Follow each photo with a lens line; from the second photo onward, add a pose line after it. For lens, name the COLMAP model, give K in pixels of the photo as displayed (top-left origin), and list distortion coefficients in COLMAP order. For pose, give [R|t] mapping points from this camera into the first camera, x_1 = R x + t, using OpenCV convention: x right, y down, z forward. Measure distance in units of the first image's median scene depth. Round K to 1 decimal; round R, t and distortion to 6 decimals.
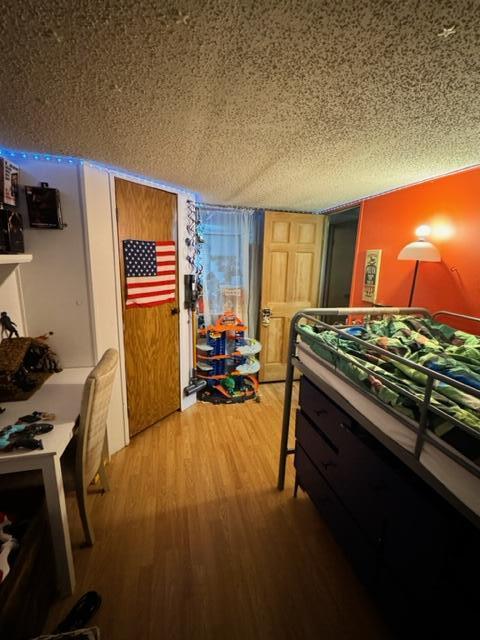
lens RADIAL K [[286.0, 0, 240.0], [0, 286.0, 320.0], [0, 0, 1]] dist [-0.010514, 0.000473]
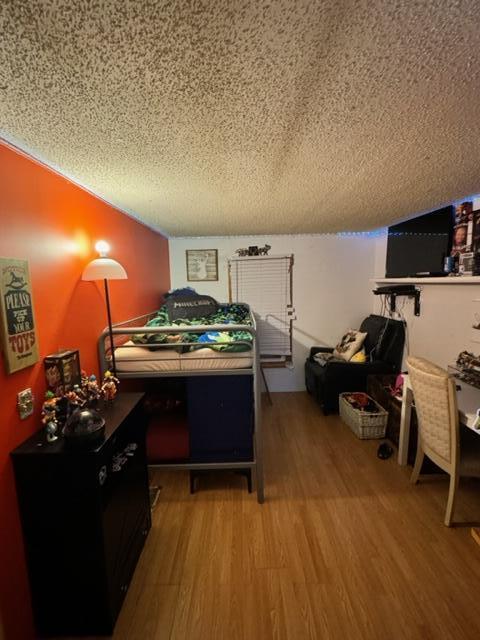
lens RADIAL K [[286.0, 0, 240.0], [0, 286.0, 320.0], [0, 0, 1]] dist [-0.010514, 0.000473]
pose [[-0.972242, -0.037945, 0.230880, 0.002547], [0.044492, 0.938775, 0.341645, -0.290522], [-0.229708, 0.342434, -0.911029, 1.362801]]
